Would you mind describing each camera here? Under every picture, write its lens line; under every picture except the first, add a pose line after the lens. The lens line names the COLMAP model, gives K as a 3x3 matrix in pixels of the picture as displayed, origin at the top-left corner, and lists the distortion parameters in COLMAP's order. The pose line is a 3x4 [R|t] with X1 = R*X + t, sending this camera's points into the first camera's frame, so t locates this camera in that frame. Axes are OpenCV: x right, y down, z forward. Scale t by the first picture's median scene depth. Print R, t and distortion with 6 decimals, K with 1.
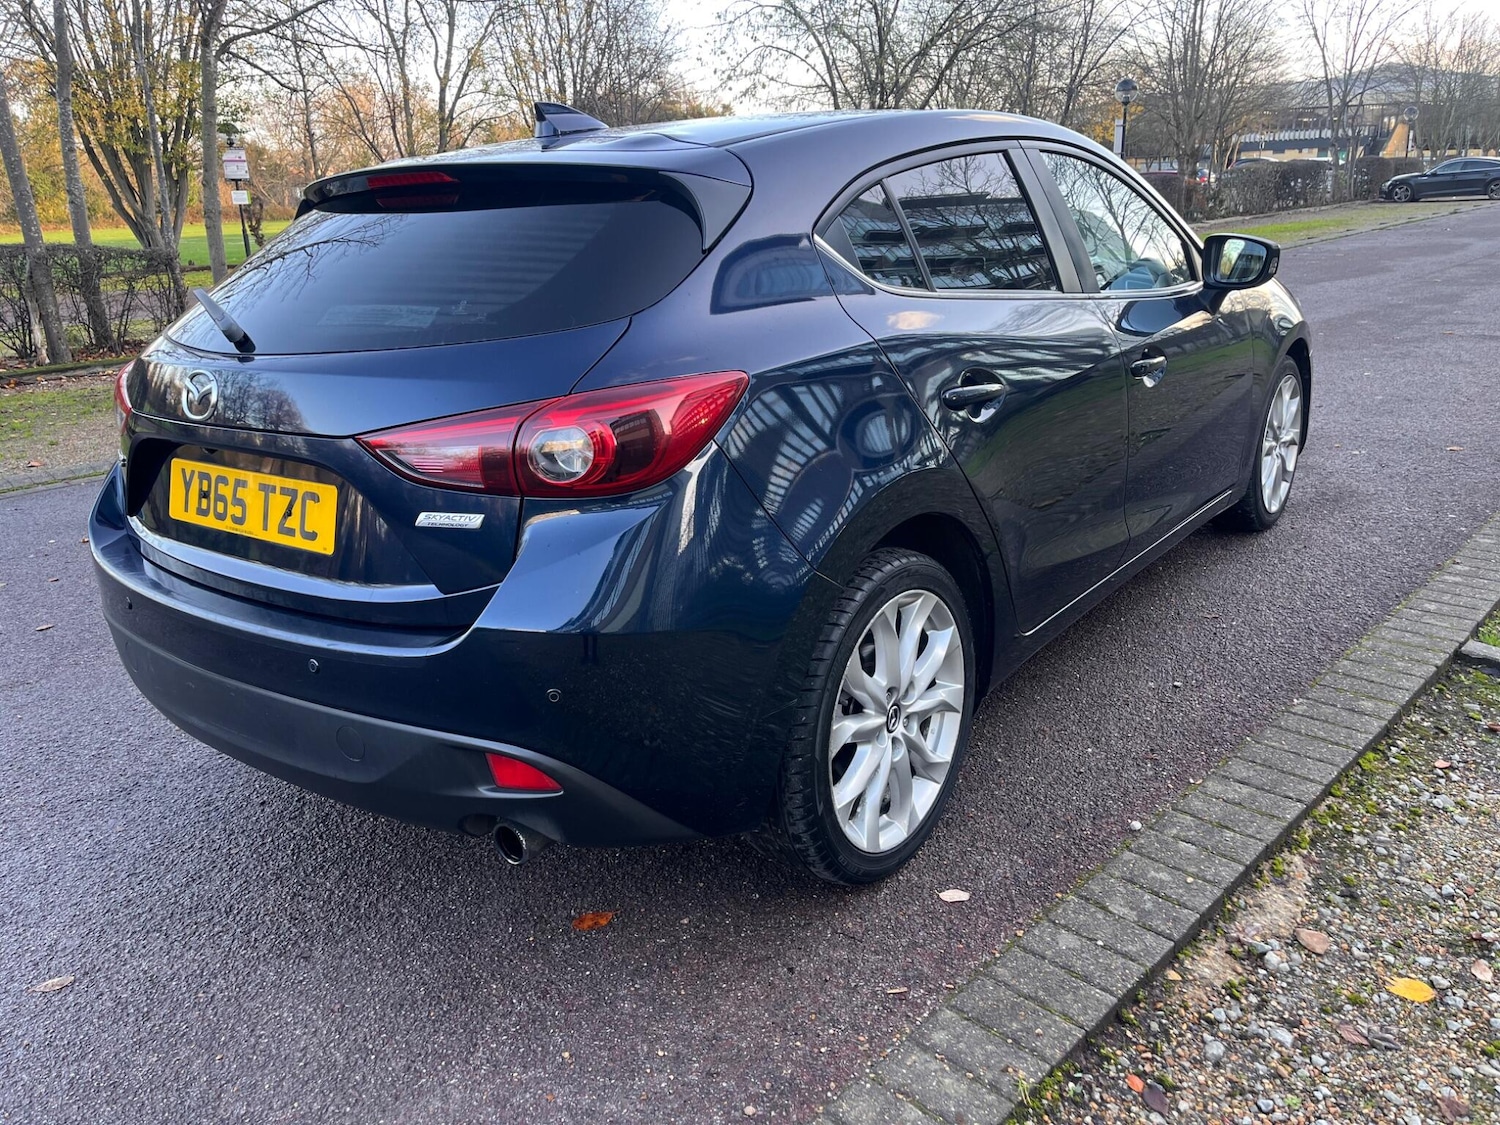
lens RADIAL K [[1171.5, 0, 751.7], [0, 1171.5, 563.5], [0, 0, 1]] dist [0.105062, -0.150860]
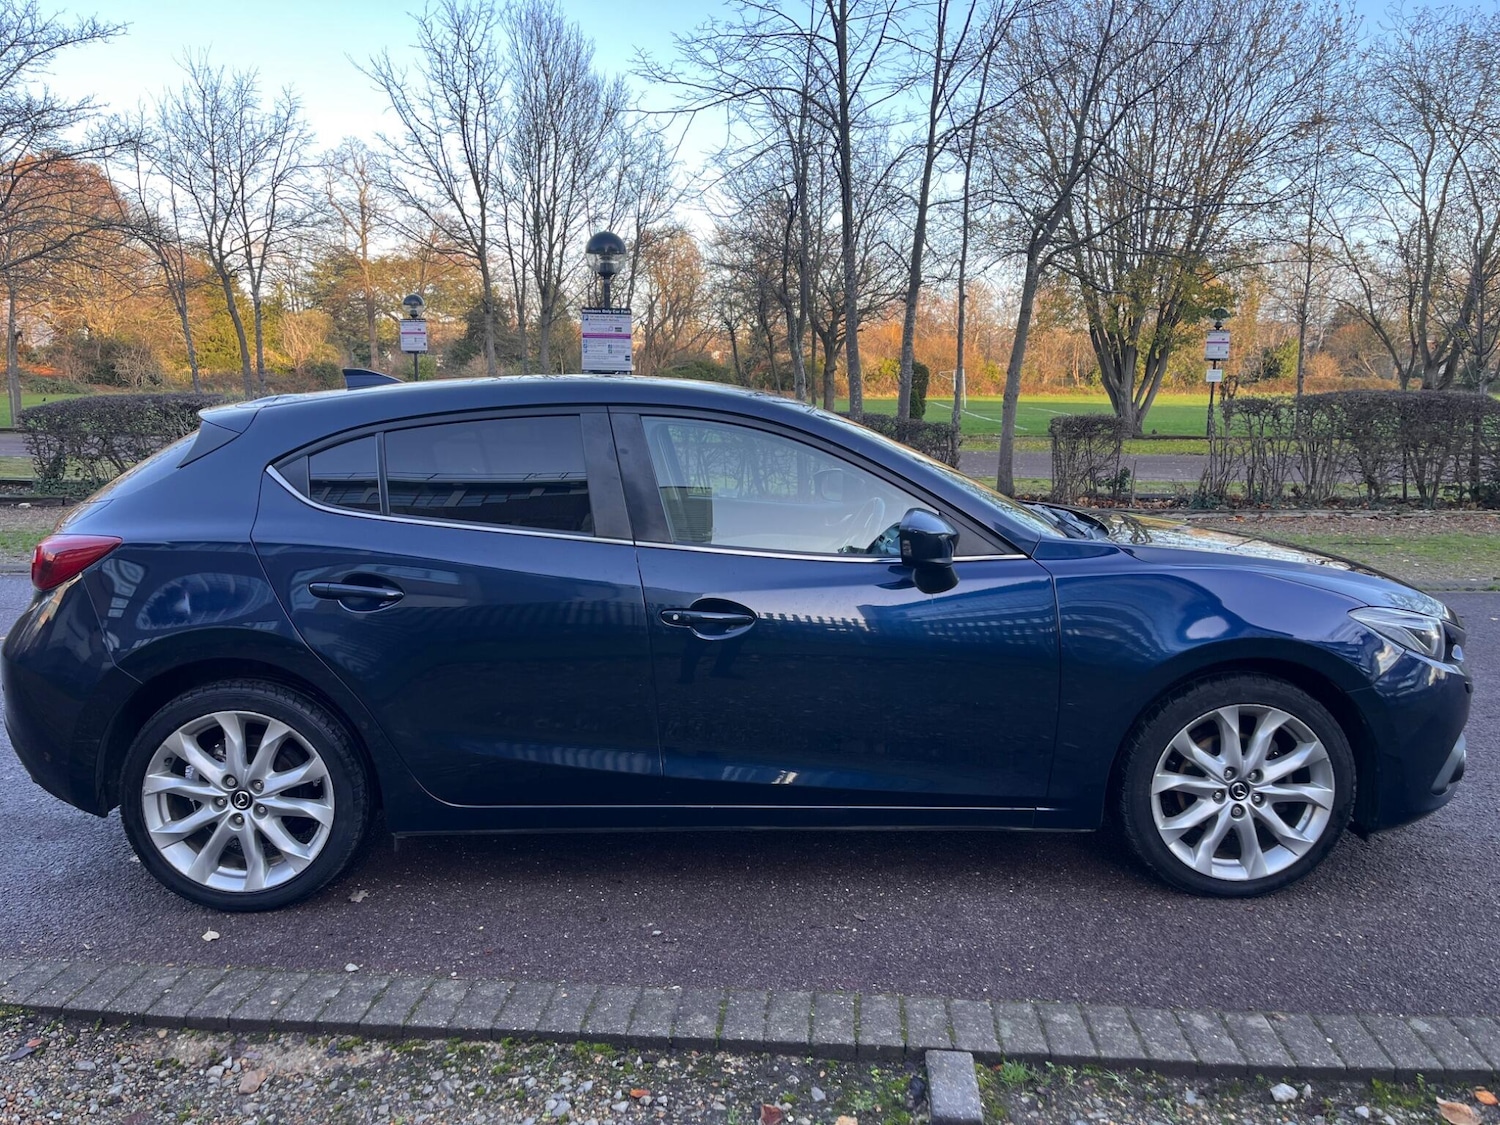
lens RADIAL K [[1172.0, 0, 749.7], [0, 1172.0, 570.6], [0, 0, 1]] dist [0.107374, -0.152990]
pose [[0.618749, 0.167798, -0.767459, 1.528086], [-0.261963, 0.965078, -0.000197, -0.290826], [0.740624, 0.201168, 0.641098, 0.478045]]
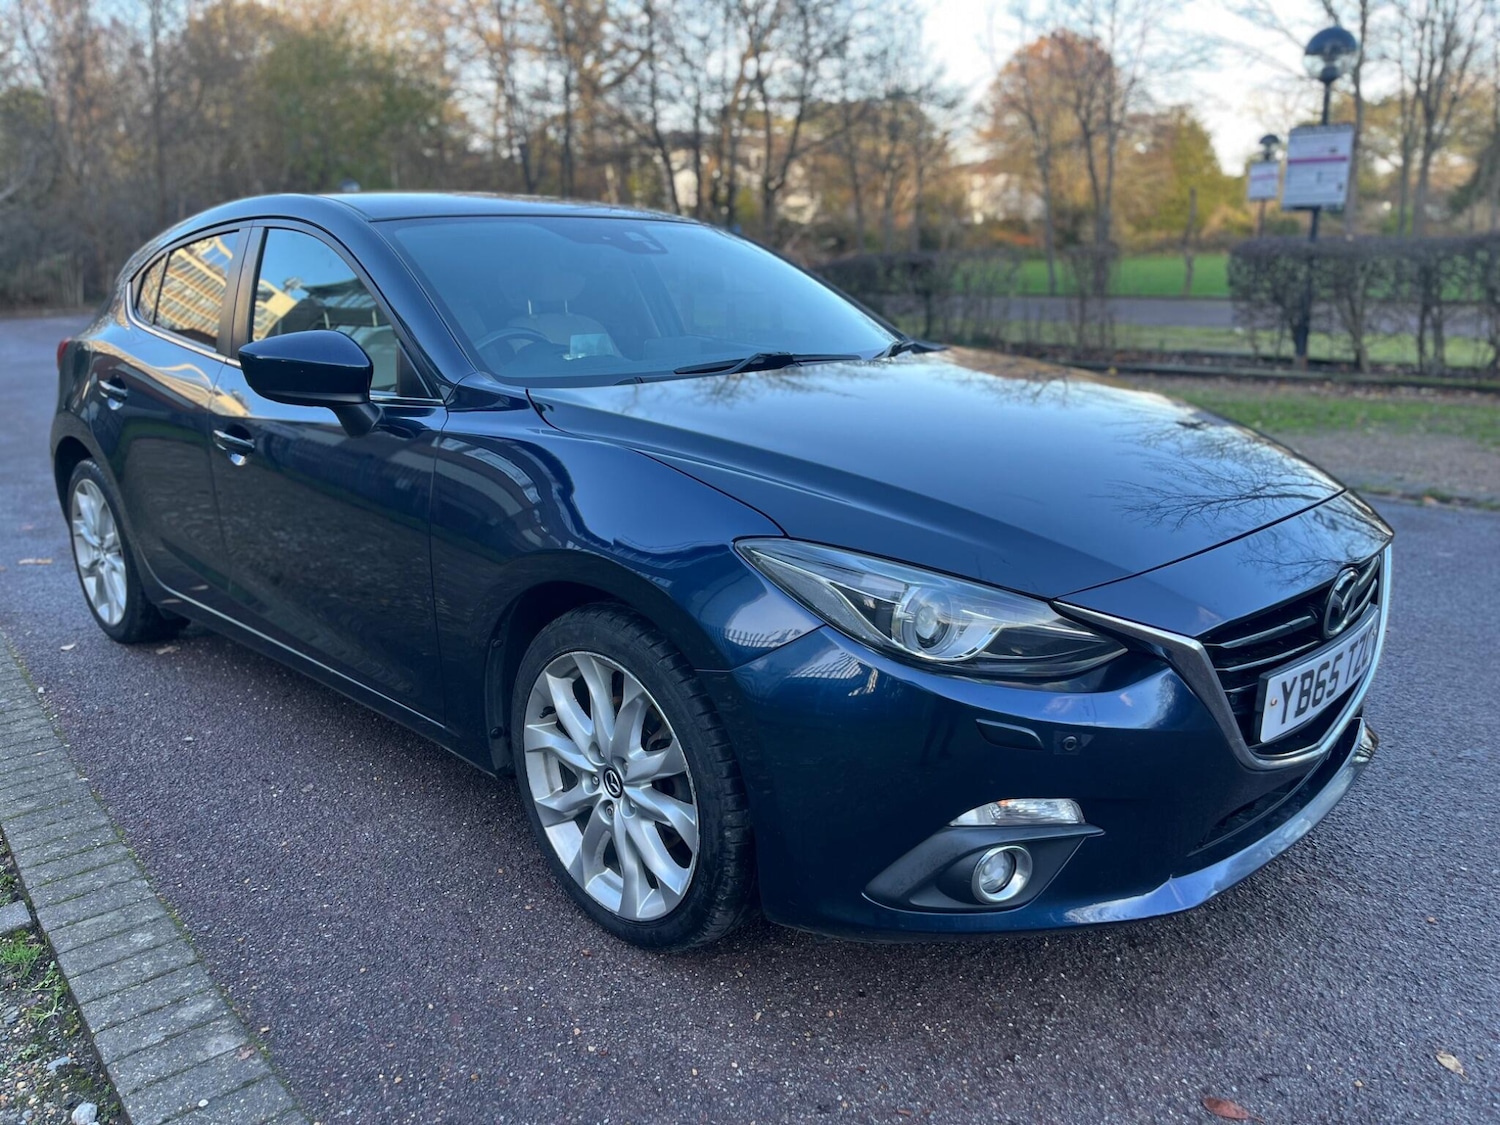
lens RADIAL K [[1163.7, 0, 755.2], [0, 1163.7, 559.8], [0, 0, 1]] dist [0.125177, -0.178996]
pose [[-0.148751, 0.289262, -0.945622, 1.658583], [-0.266128, 0.909270, 0.320006, -0.684250], [0.952391, 0.299258, -0.058274, 2.010595]]
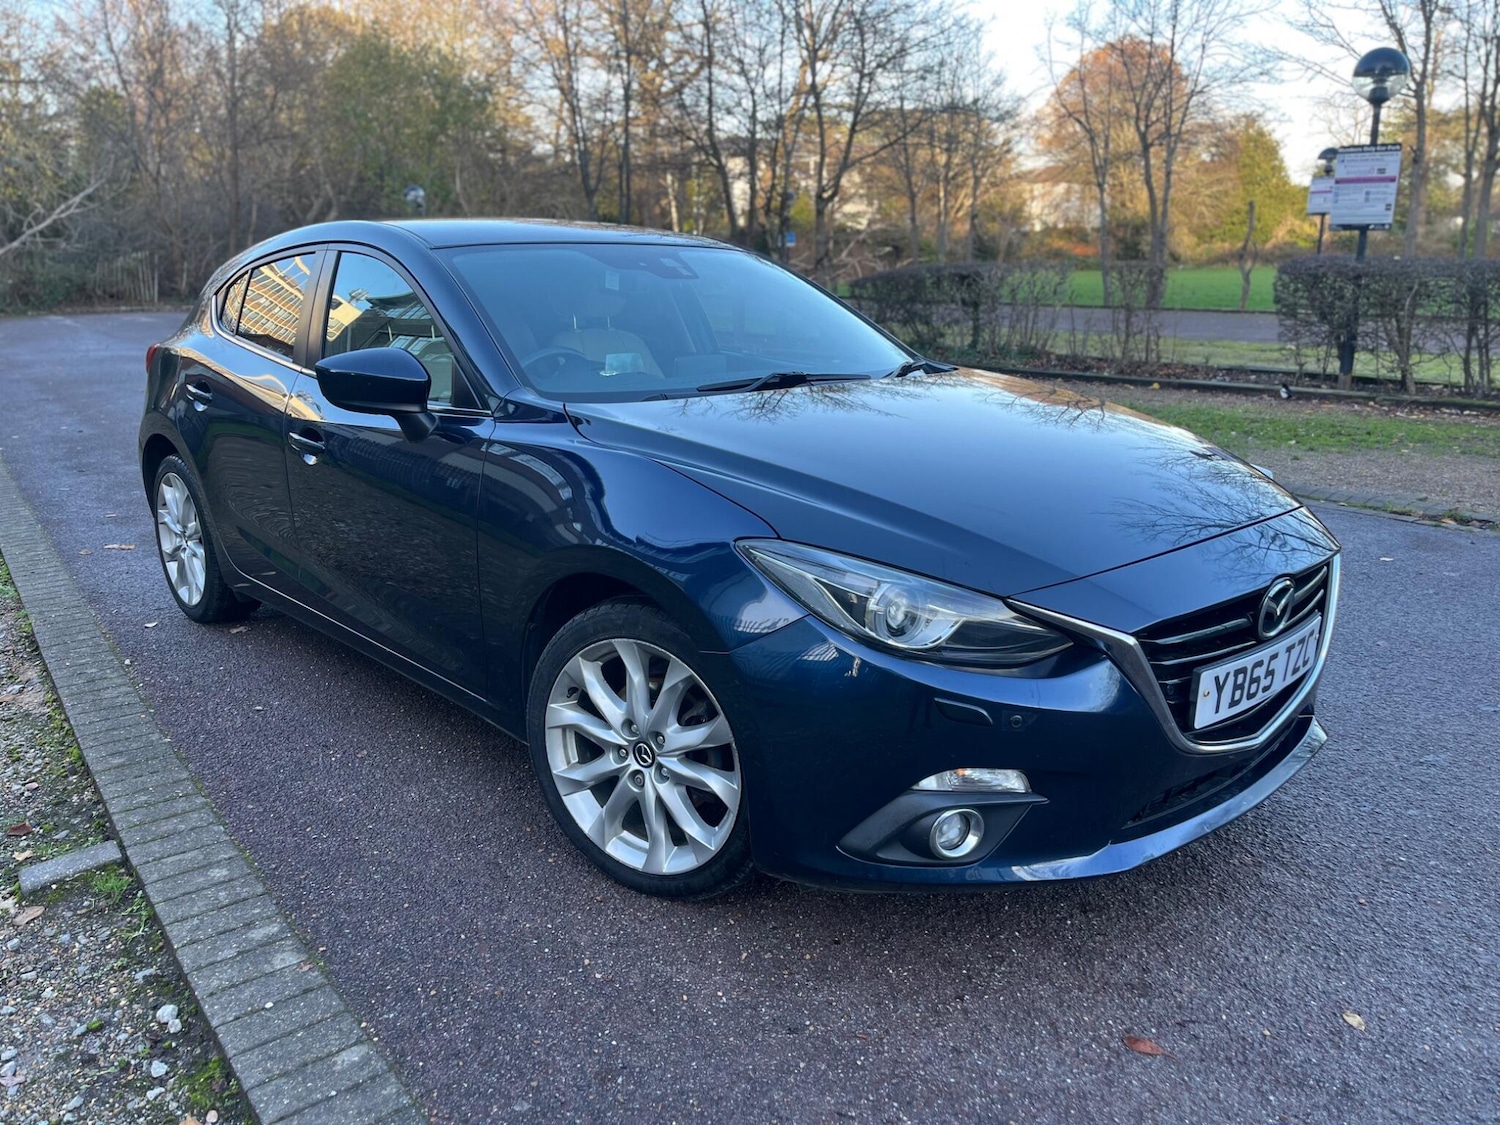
lens RADIAL K [[1174.1, 0, 747.1], [0, 1174.1, 558.2], [0, 0, 1]] dist [0.101226, -0.142093]
pose [[-0.203042, 0.279318, -0.938486, 1.777871], [-0.273231, 0.904217, 0.328232, -0.733493], [0.940276, 0.323068, -0.107275, 2.063815]]
